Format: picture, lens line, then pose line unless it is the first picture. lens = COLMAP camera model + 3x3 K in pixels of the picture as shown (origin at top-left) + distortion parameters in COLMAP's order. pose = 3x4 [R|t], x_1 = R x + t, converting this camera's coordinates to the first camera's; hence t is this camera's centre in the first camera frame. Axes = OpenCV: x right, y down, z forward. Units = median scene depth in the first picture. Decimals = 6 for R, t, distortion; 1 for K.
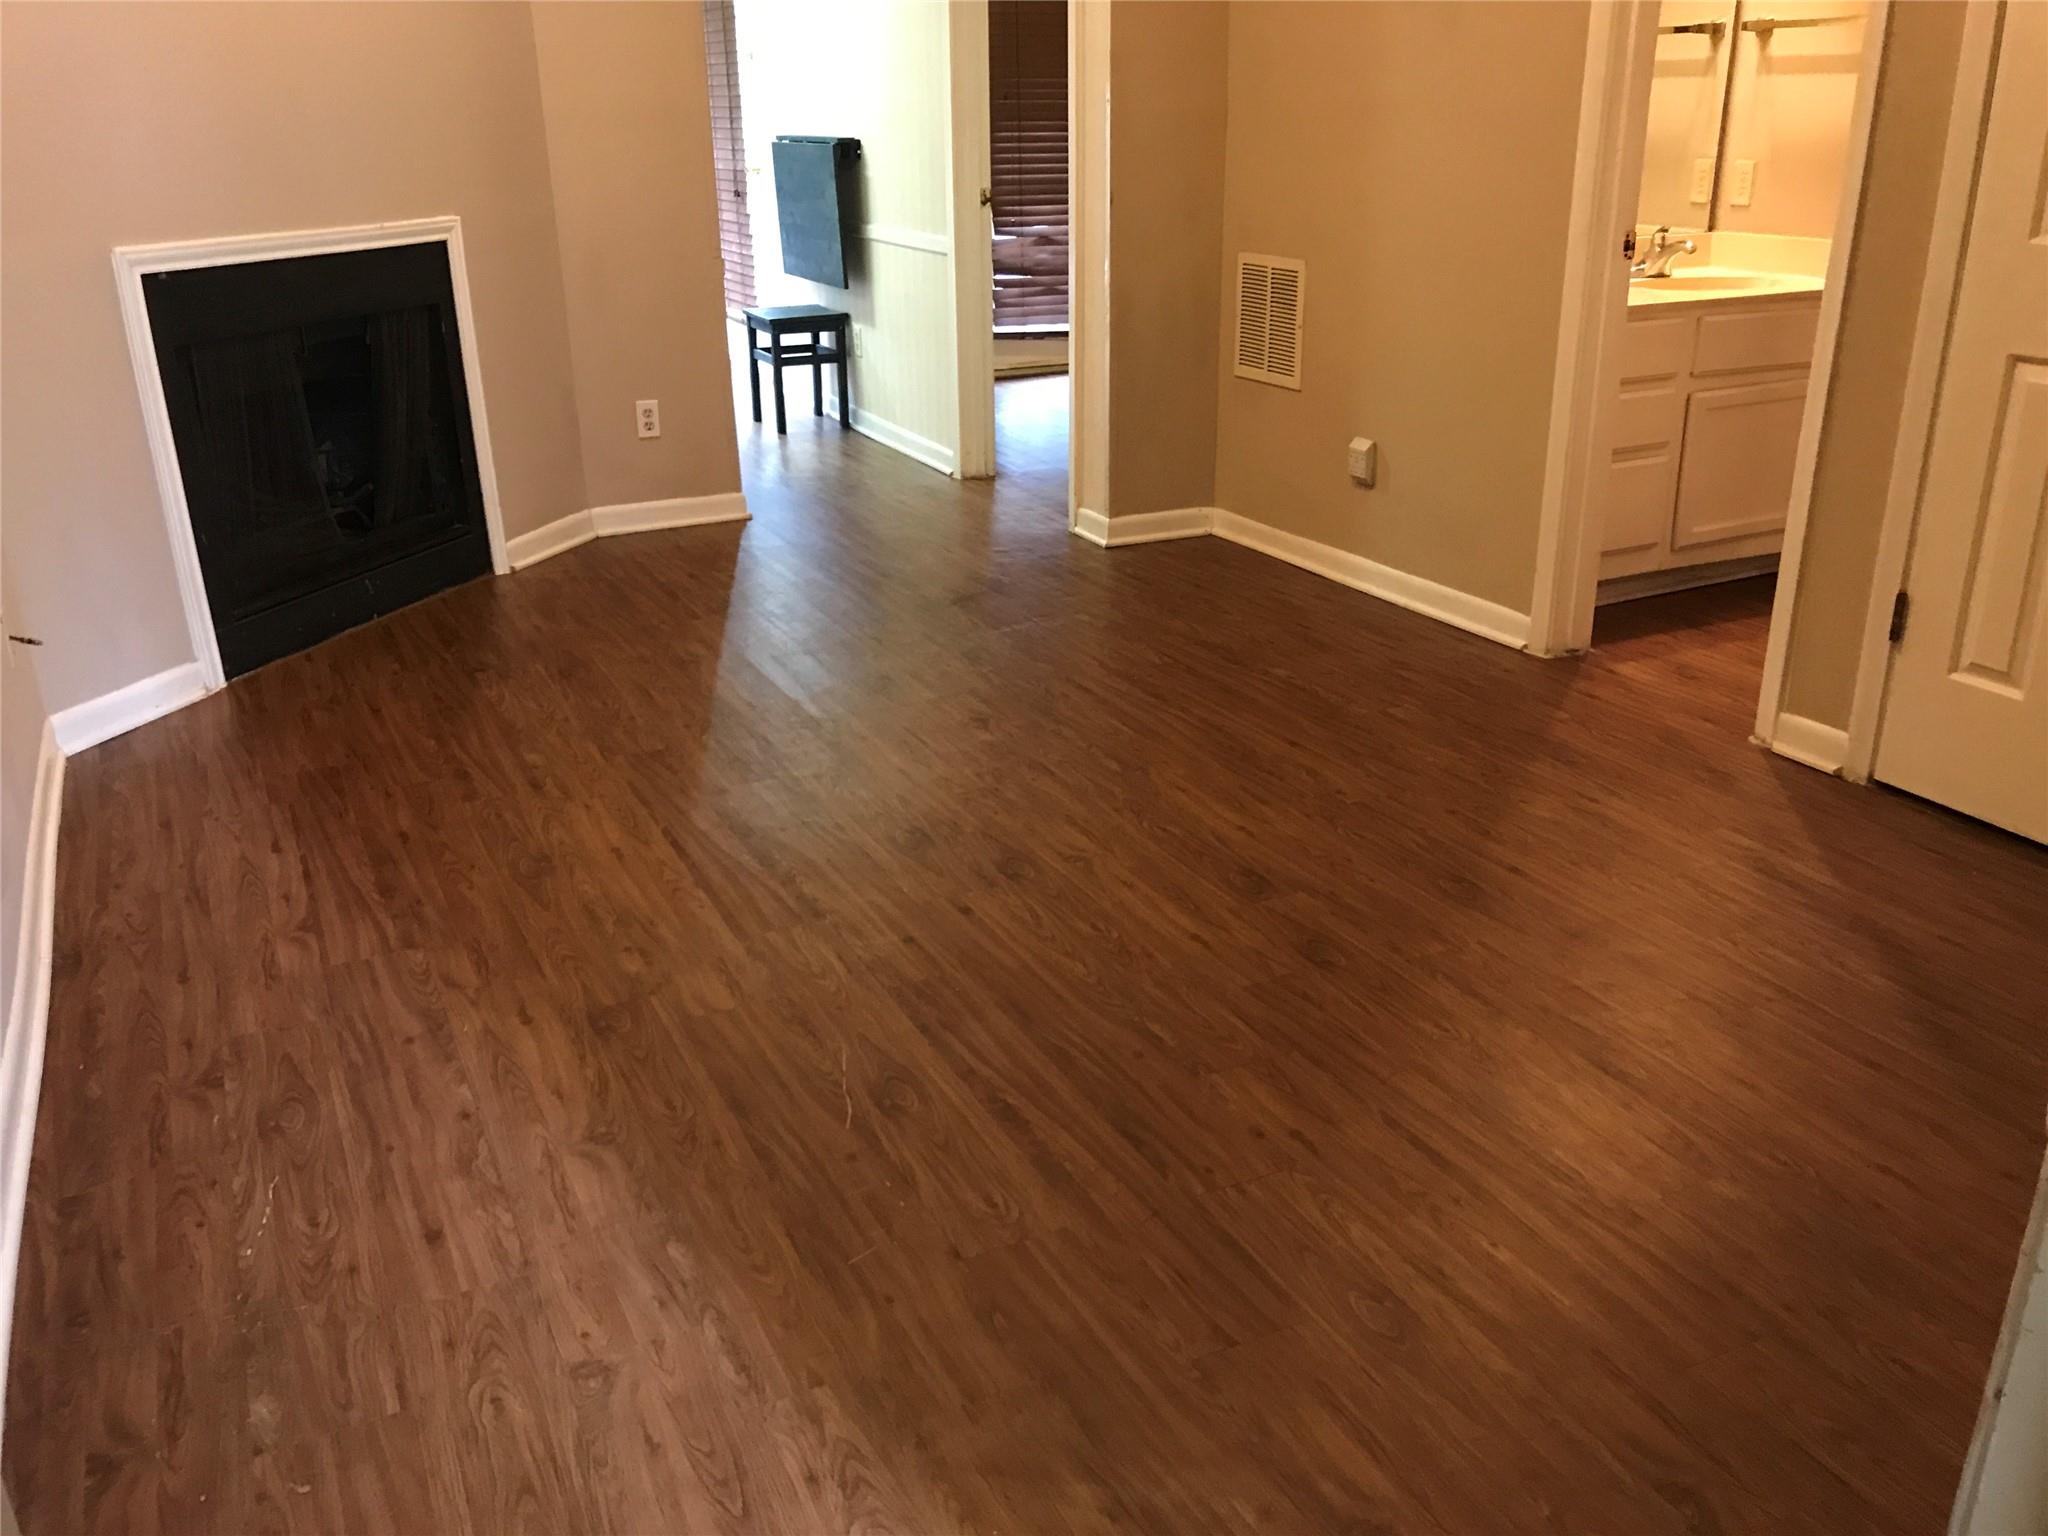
lens RADIAL K [[1716.0, 0, 1021.2], [0, 1716.0, 772.5], [0, 0, 1]] dist [0.011731, 0.004513]
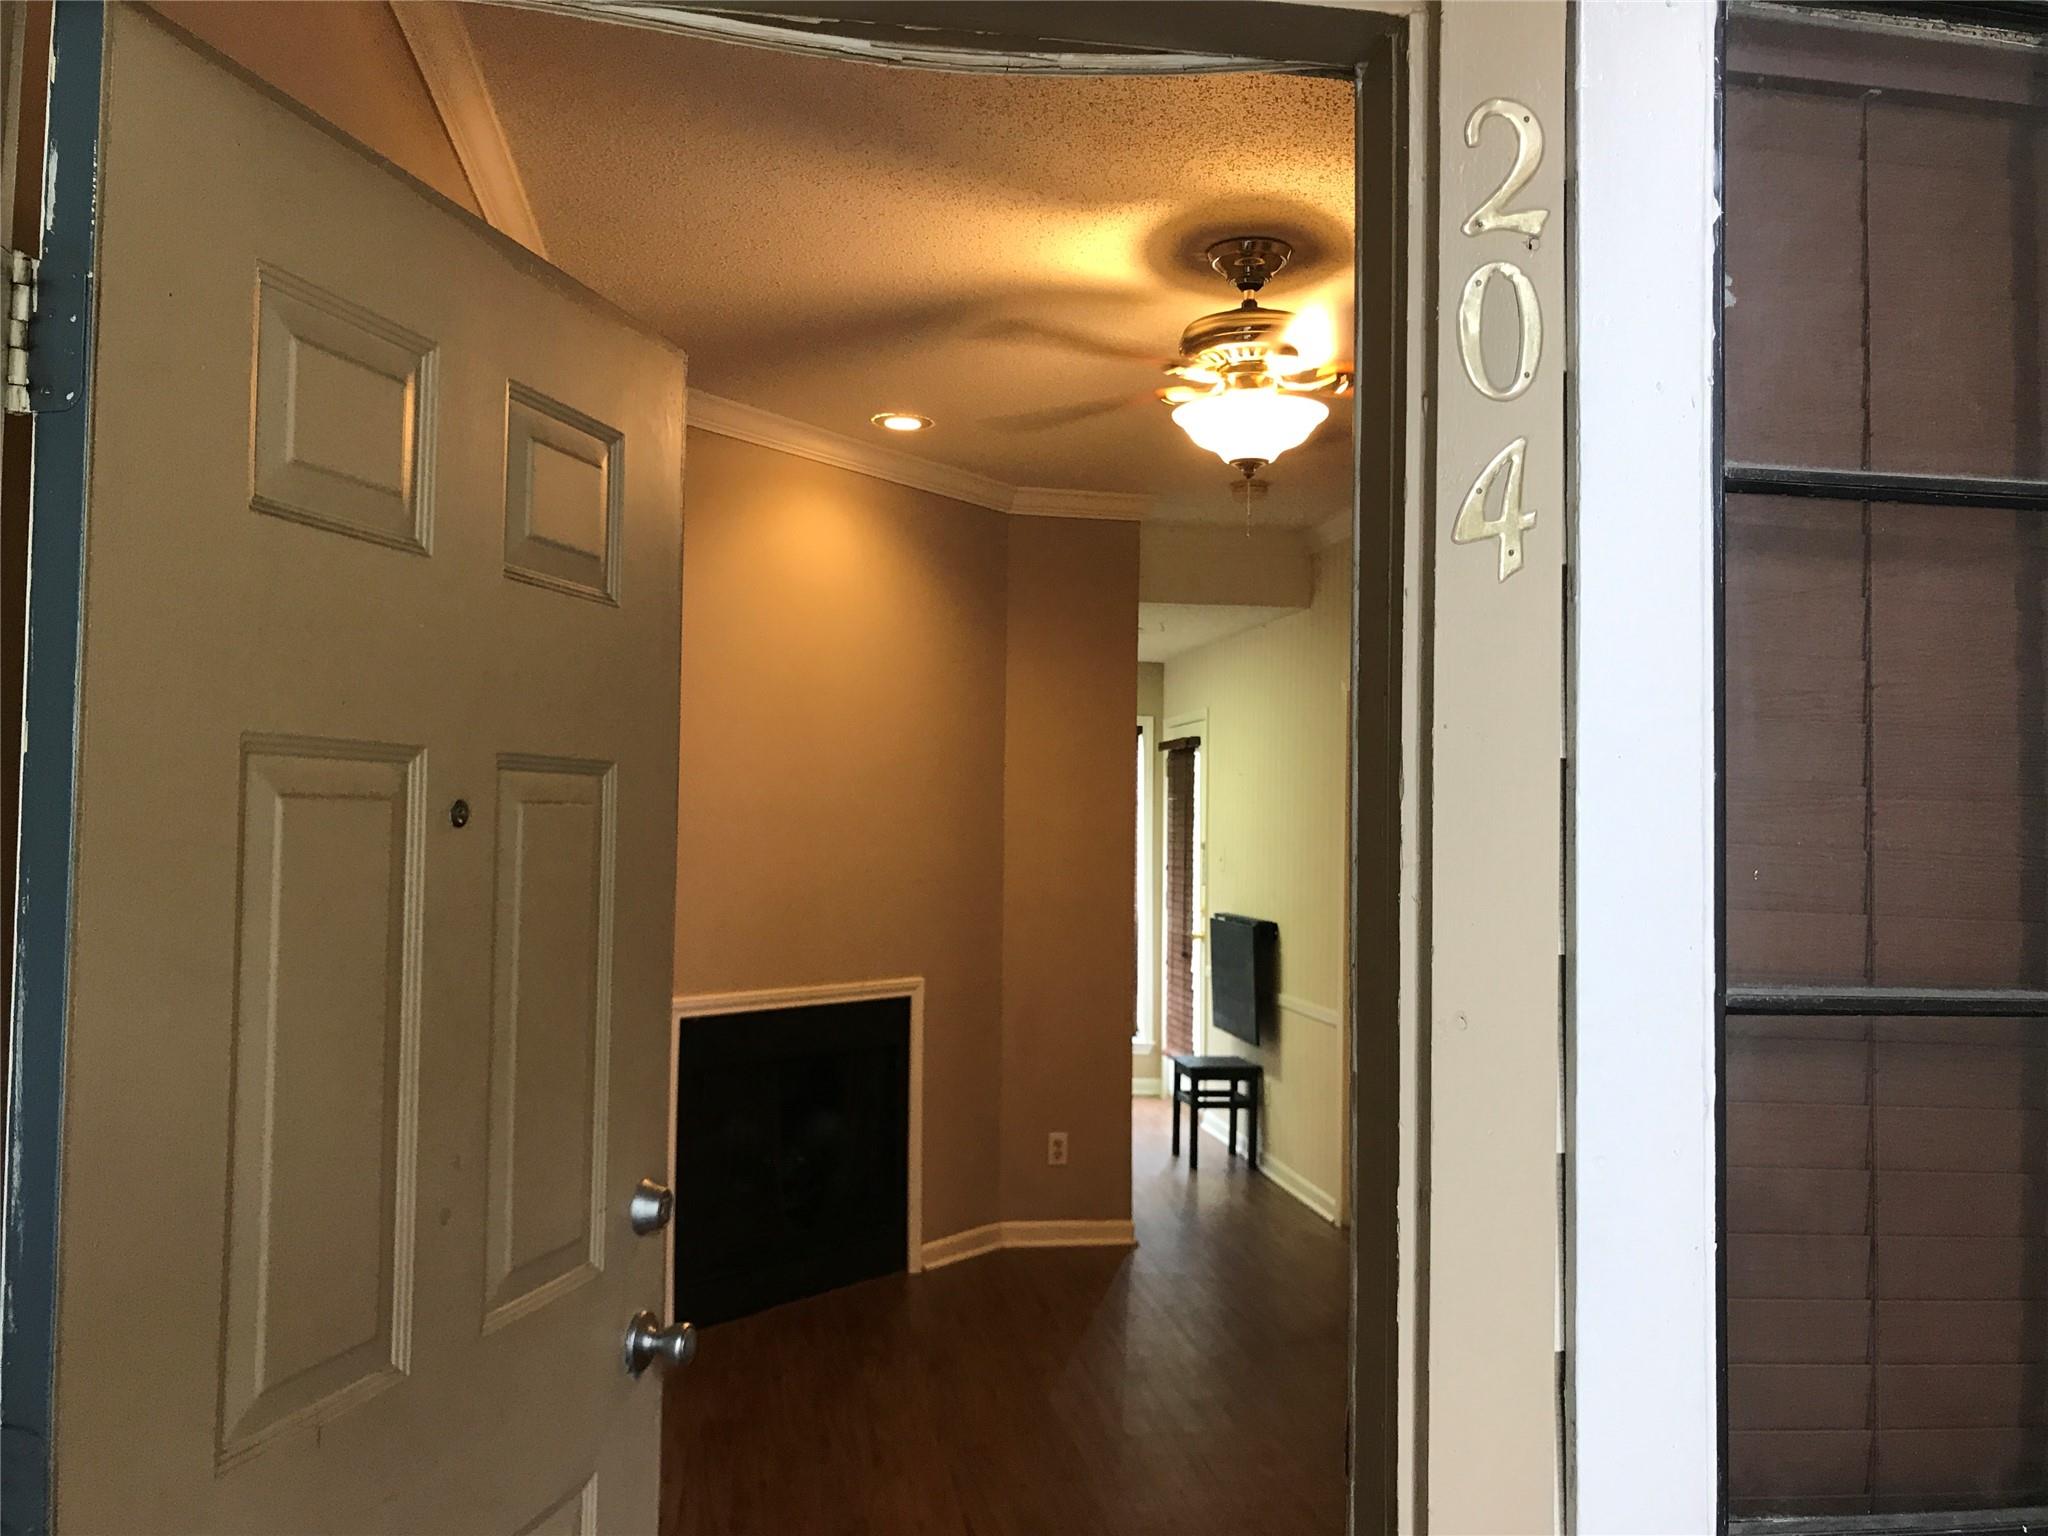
lens RADIAL K [[1716.0, 0, 1026.2], [0, 1716.0, 769.0], [0, 0, 1]] dist [0.011731, 0.004513]
pose [[0.958384, 0.022780, -0.284573, 0.069520], [-0.136195, 0.912547, -0.385629, 0.008254], [0.250901, 0.408338, 0.877672, -0.103803]]
